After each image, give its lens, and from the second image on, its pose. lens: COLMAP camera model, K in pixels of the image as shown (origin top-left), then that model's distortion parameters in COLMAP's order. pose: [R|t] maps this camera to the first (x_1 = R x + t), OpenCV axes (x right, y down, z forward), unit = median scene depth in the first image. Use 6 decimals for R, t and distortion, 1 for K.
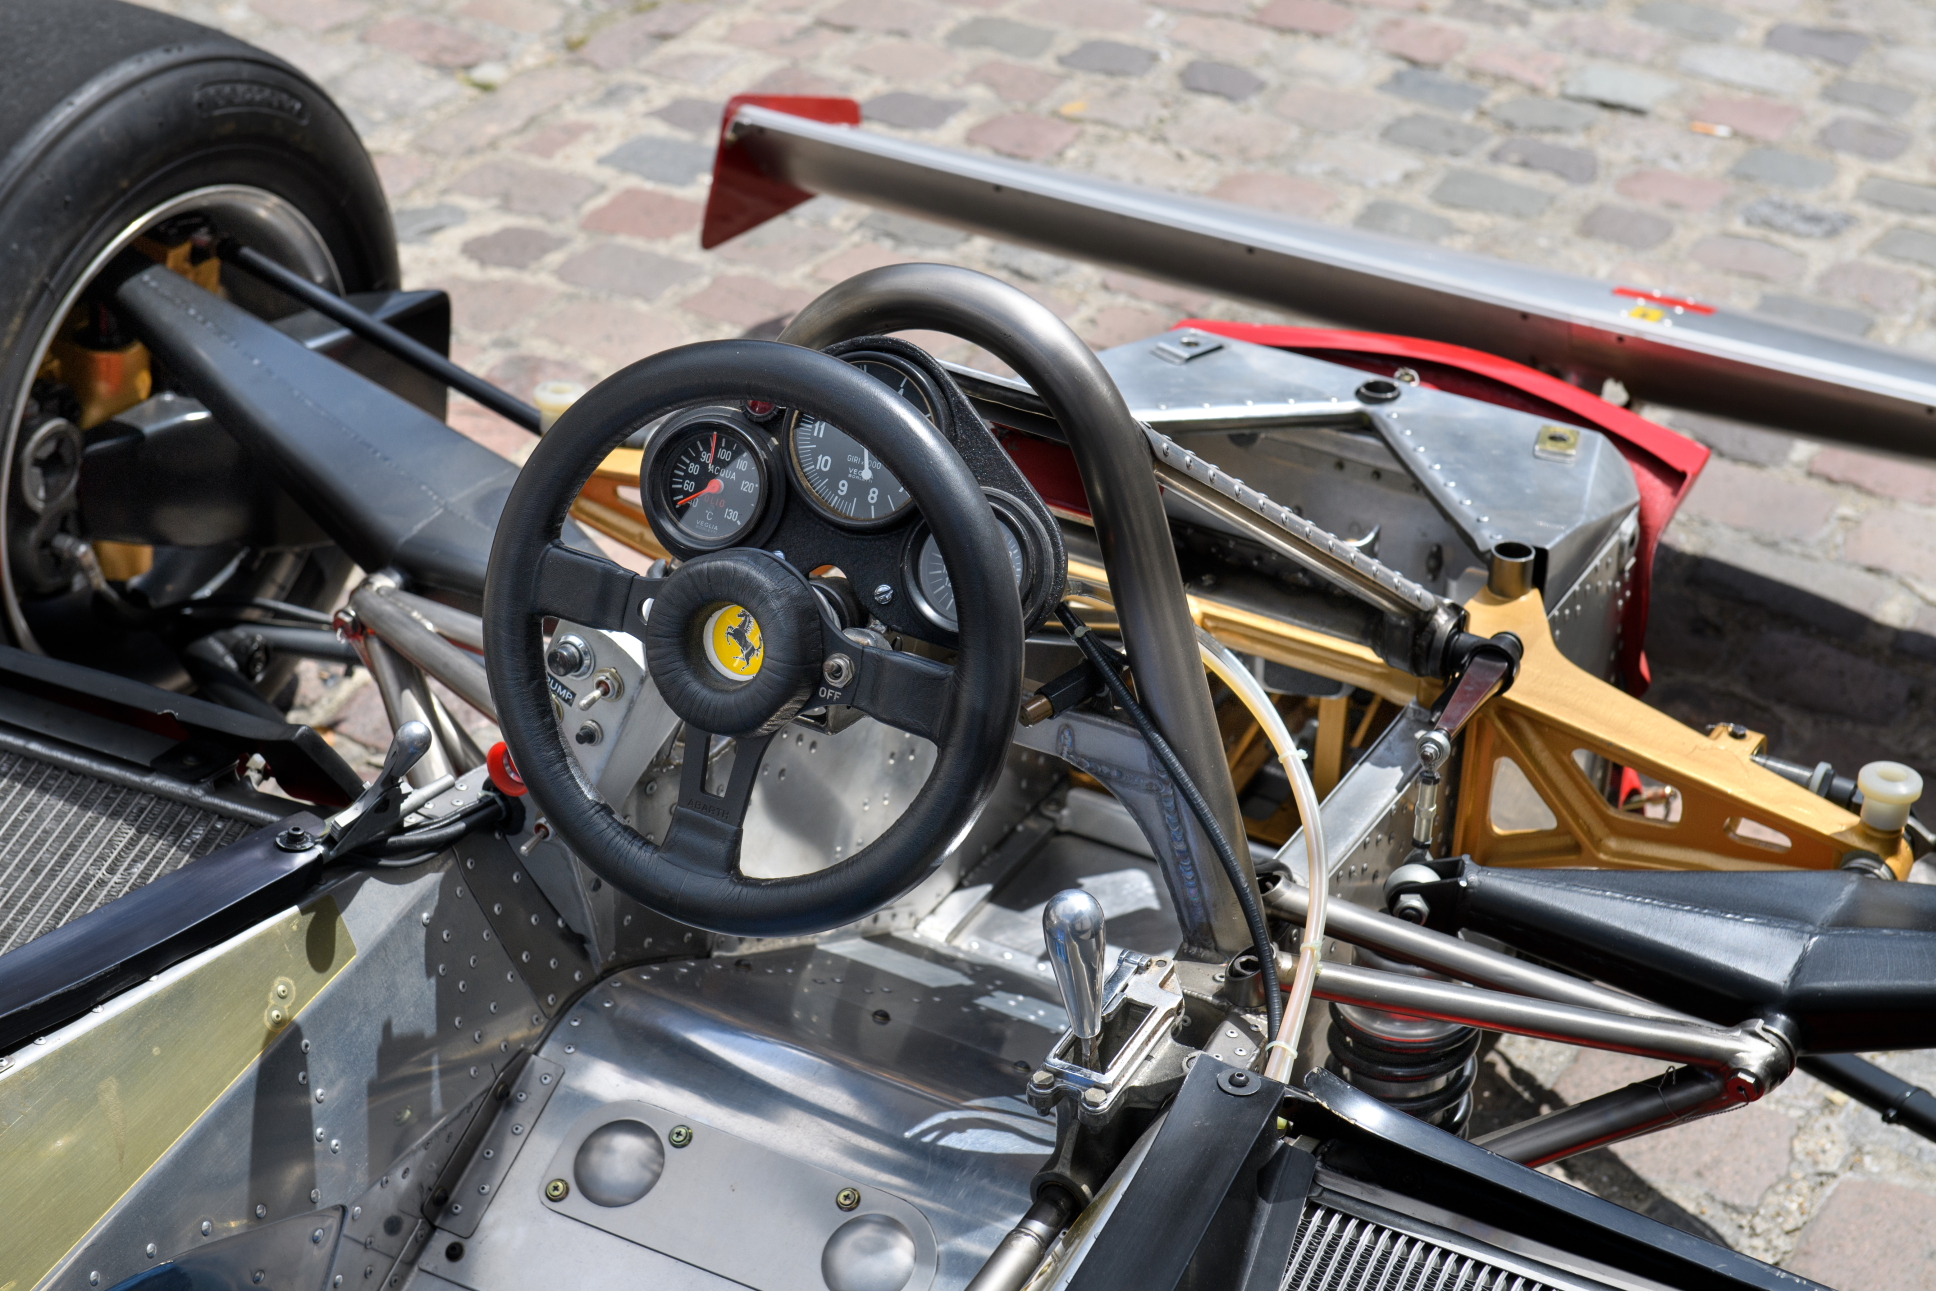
lens RADIAL K [[3926.1, 0, 1014.6], [0, 3926.1, 644.0], [0, 0, 1]] dist [0.114561, -0.070516]
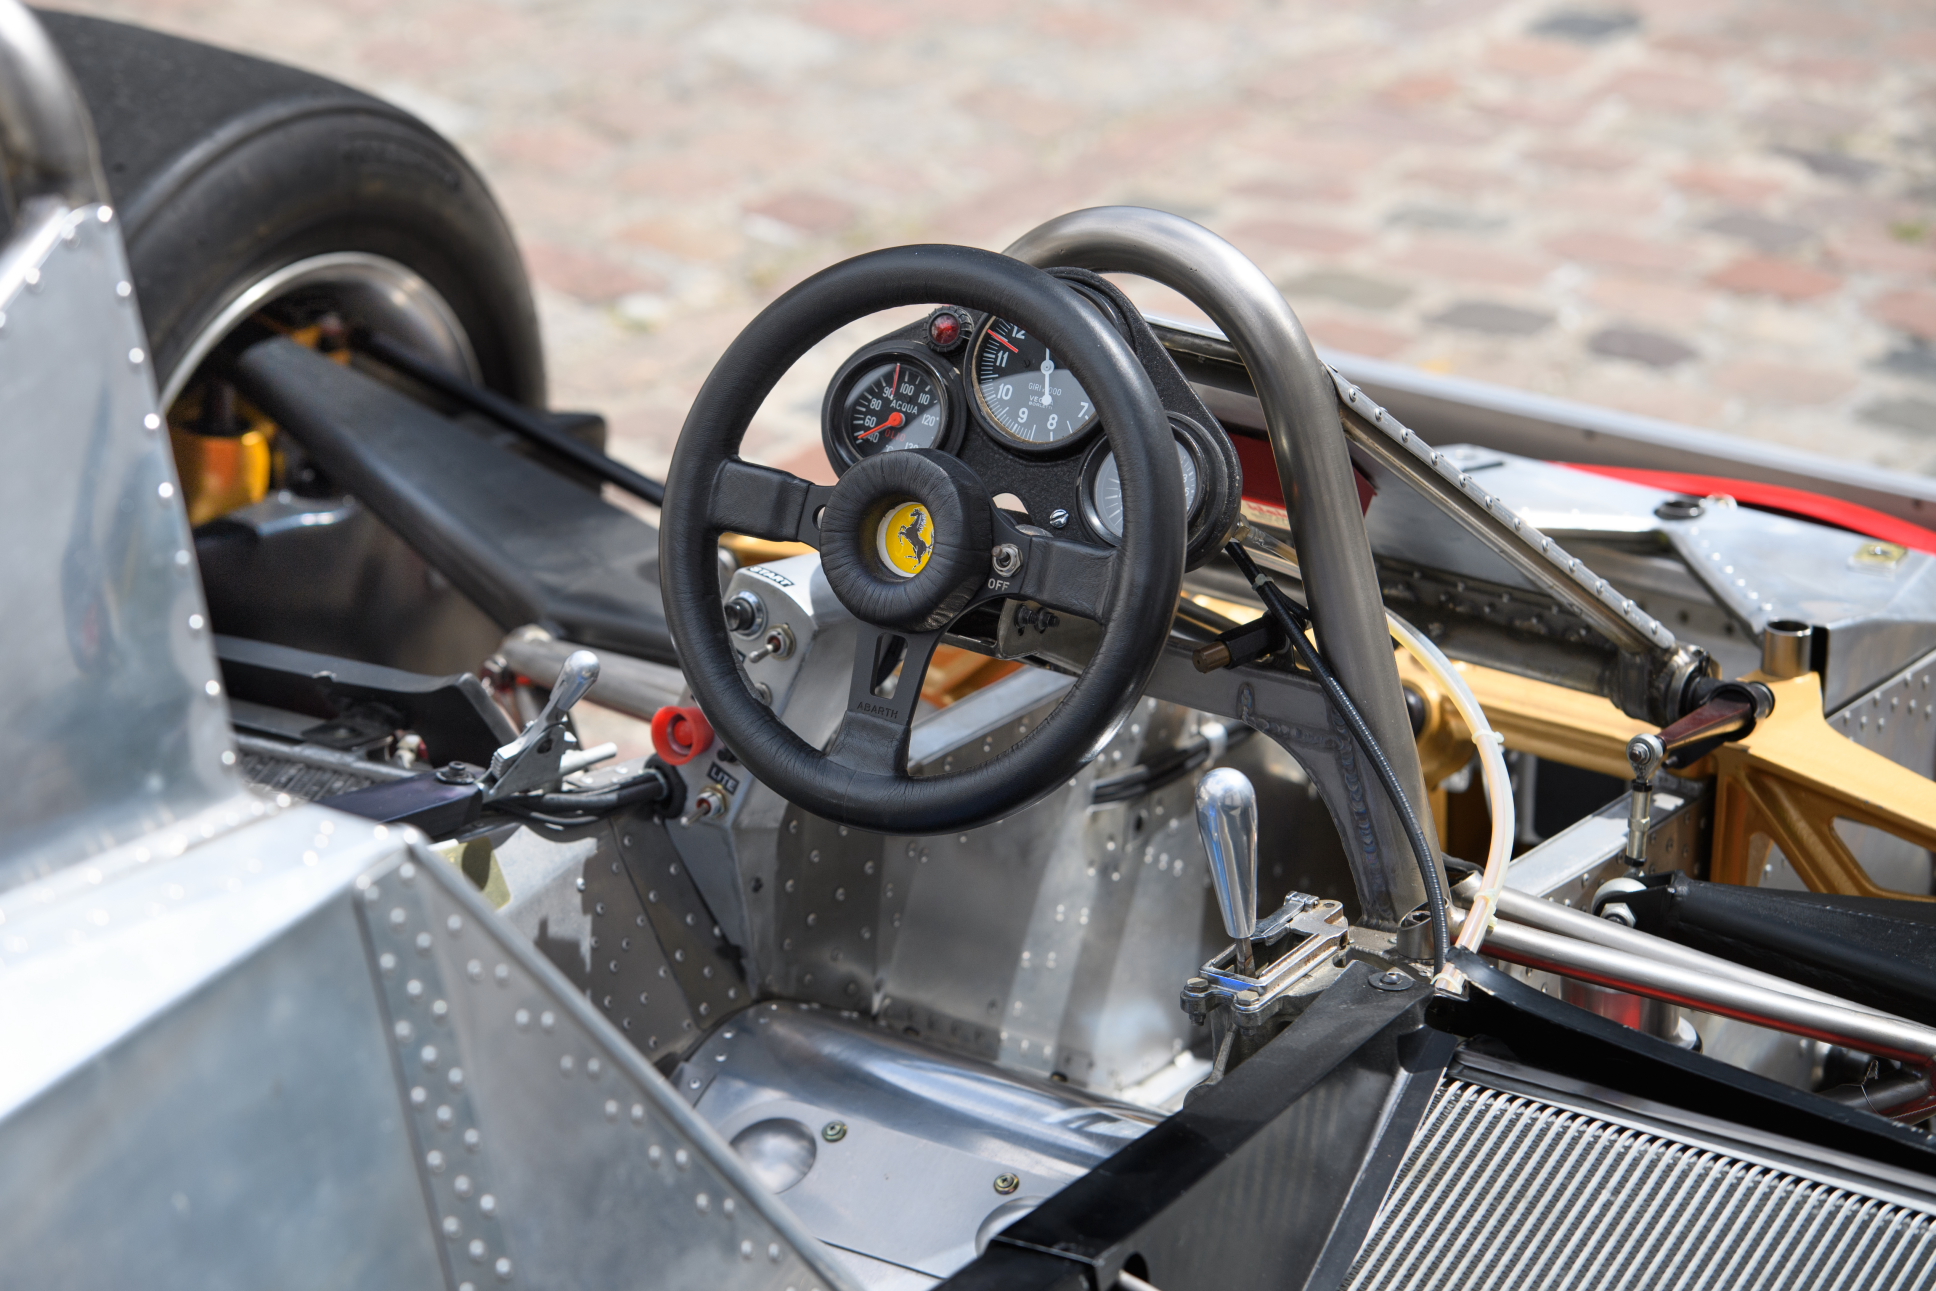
lens RADIAL K [[8052.1, 0, 968.0], [0, 8052.1, 645.5], [0, 0, 1]] dist [0.750838, -5.453802]
pose [[0.996303, 0.027246, -0.081472, 0.106974], [-0.040937, 0.984346, -0.171426, 0.356742], [0.075526, 0.174127, 0.981823, -0.966968]]
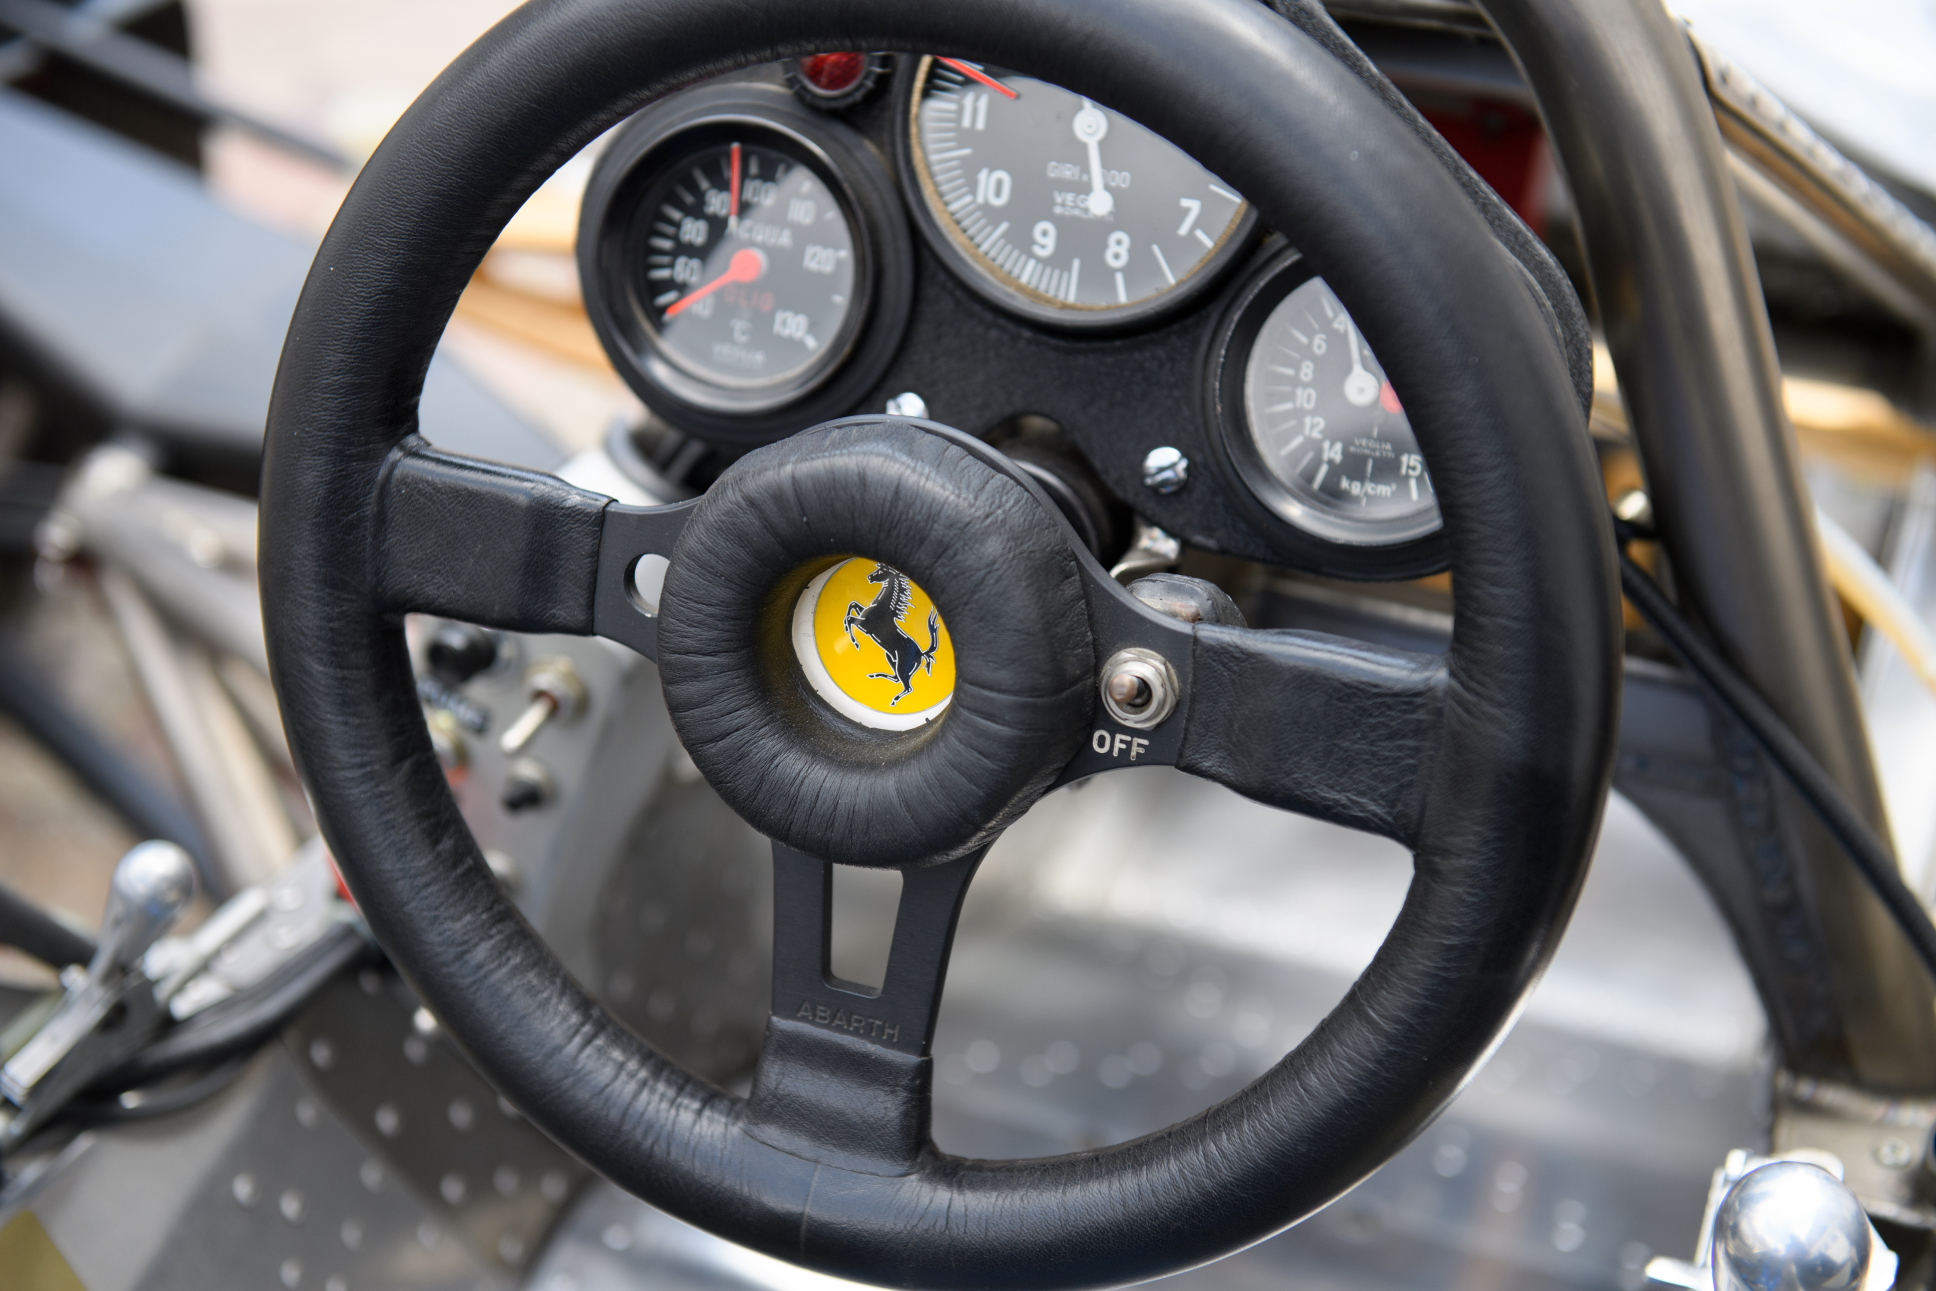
lens RADIAL K [[3209.8, 0, 1036.8], [0, 3209.8, 682.7], [0, 0, 1]] dist [0.015635, 0.030277]
pose [[0.990714, -0.120189, 0.063568, -0.071024], [0.111528, 0.985784, 0.125662, -0.034832], [-0.077767, -0.117406, 0.990034, 0.614771]]
